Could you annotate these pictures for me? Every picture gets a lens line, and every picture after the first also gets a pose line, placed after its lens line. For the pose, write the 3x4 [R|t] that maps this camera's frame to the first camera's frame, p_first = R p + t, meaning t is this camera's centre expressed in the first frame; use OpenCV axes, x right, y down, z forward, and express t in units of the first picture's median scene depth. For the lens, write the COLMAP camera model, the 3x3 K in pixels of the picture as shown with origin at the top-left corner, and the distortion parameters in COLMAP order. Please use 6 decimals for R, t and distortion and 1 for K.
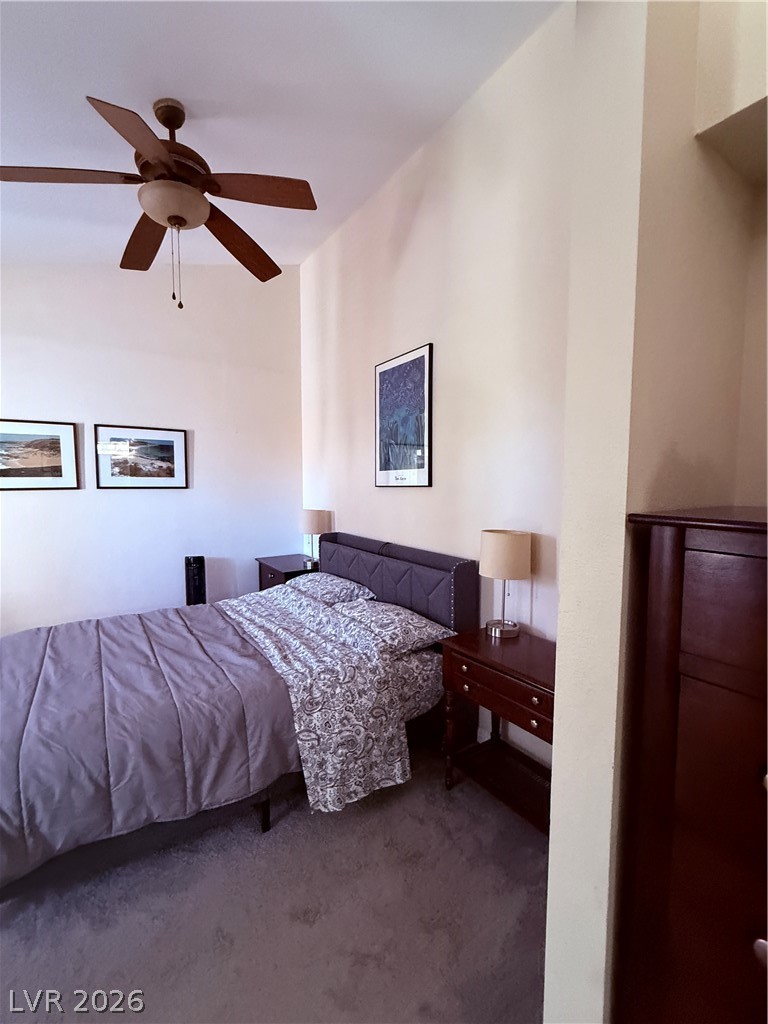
lens RADIAL K [[442.2, 0, 382.1], [0, 442.2, 513.2], [0, 0, 1]] dist [-0.000614, 0.000546]
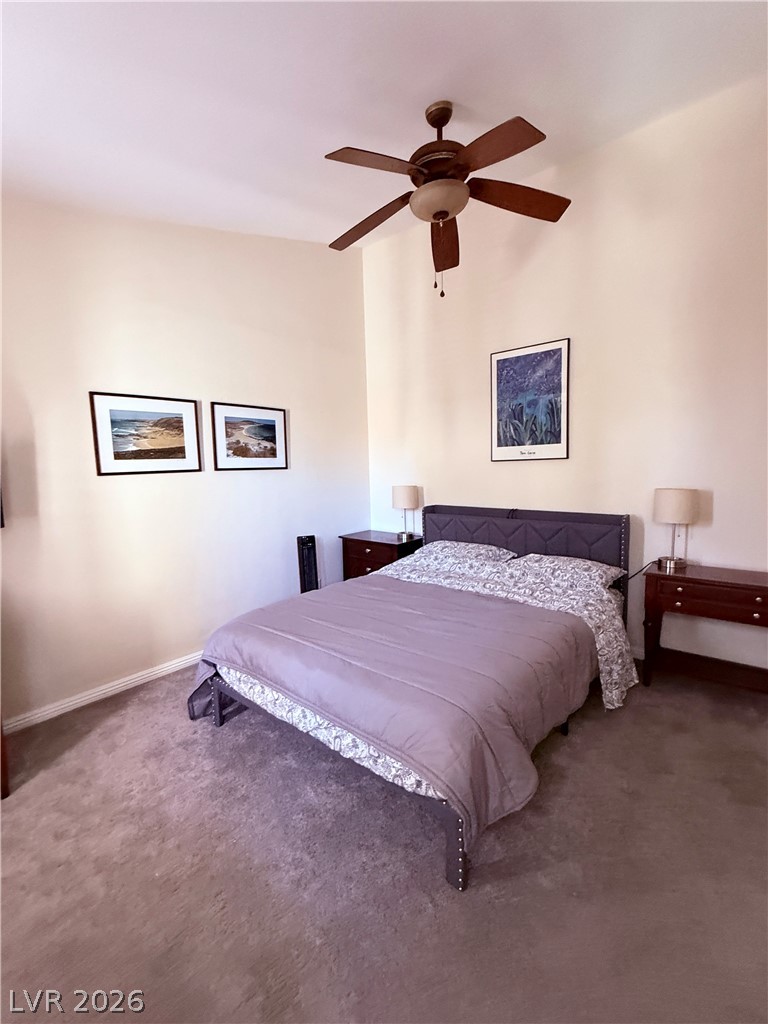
lens RADIAL K [[442.2, 0, 386.6], [0, 442.2, 512.4], [0, 0, 1]] dist [-0.000614, 0.000546]
pose [[0.956601, -0.055498, 0.286067, -0.652382], [0.045444, 0.998097, 0.041670, 0.012785], [-0.287835, -0.026862, 0.957303, -0.016686]]
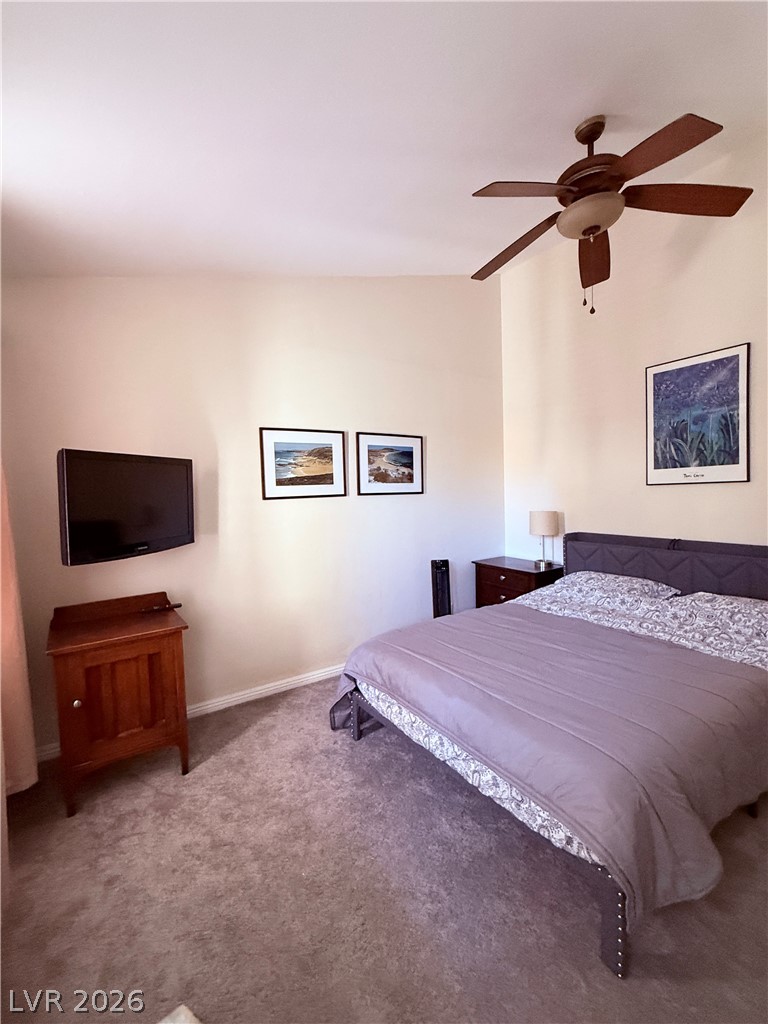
lens RADIAL K [[442.2, 0, 387.0], [0, 442.2, 512.7], [0, 0, 1]] dist [-0.000614, 0.000546]
pose [[0.999568, -0.028389, 0.007646, -0.672390], [0.028543, 0.999374, -0.020912, 0.008668], [-0.007048, 0.021122, 0.999752, -0.017644]]
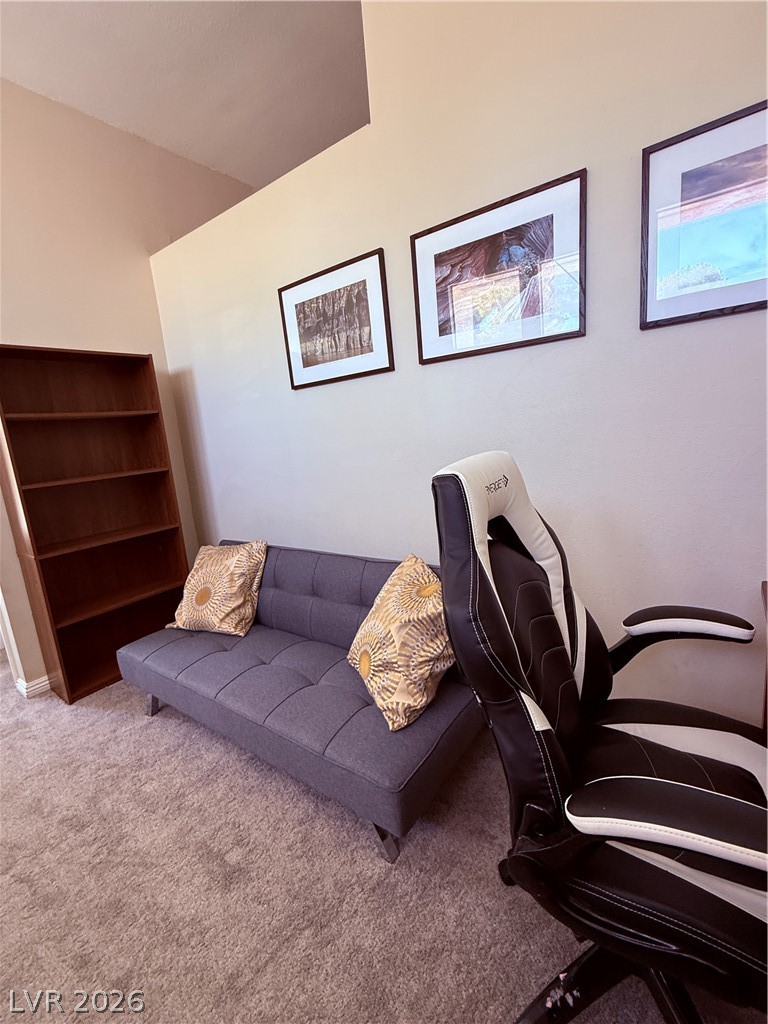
lens RADIAL K [[442.2, 0, 382.5], [0, 442.2, 512.2], [0, 0, 1]] dist [-0.000614, 0.000546]
pose [[0.336193, 0.148199, -0.930060, -0.141752], [0.020456, 0.986159, 0.164533, 0.037317], [0.941571, -0.074340, 0.328508, 0.880933]]
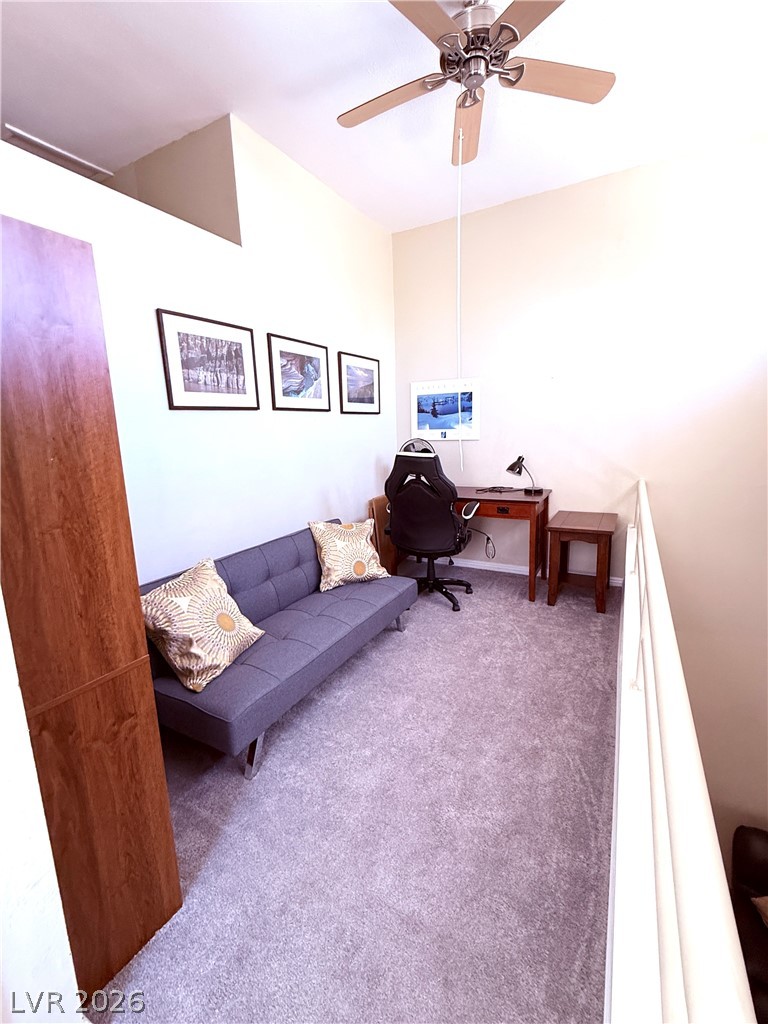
lens RADIAL K [[442.2, 0, 387.5], [0, 442.2, 515.1], [0, 0, 1]] dist [-0.000614, 0.000546]
pose [[0.885913, -0.121126, 0.447757, -0.981626], [0.067355, 0.988665, 0.134185, 0.054439], [-0.458935, -0.088717, 0.884029, 0.128036]]
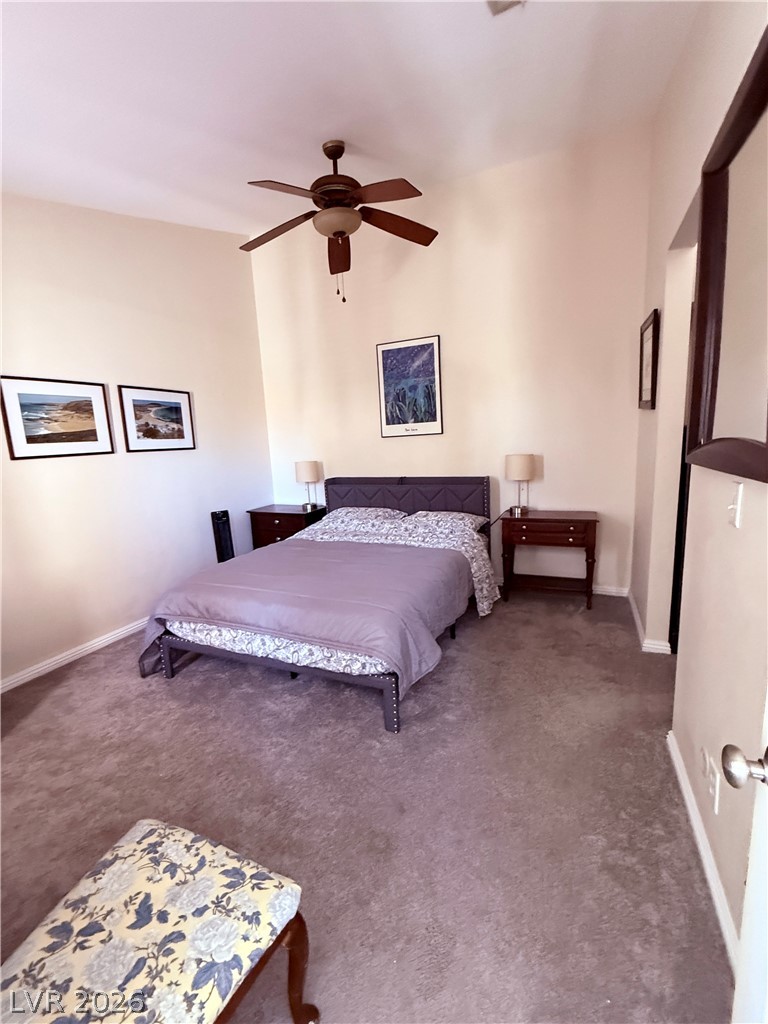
lens RADIAL K [[442.2, 0, 384.3], [0, 442.2, 512.9], [0, 0, 1]] dist [-0.000614, 0.000546]
pose [[0.840568, -0.131361, 0.525537, -0.799880], [0.087635, 0.990349, 0.107377, 0.025451], [-0.534570, -0.044203, 0.843967, -0.157118]]
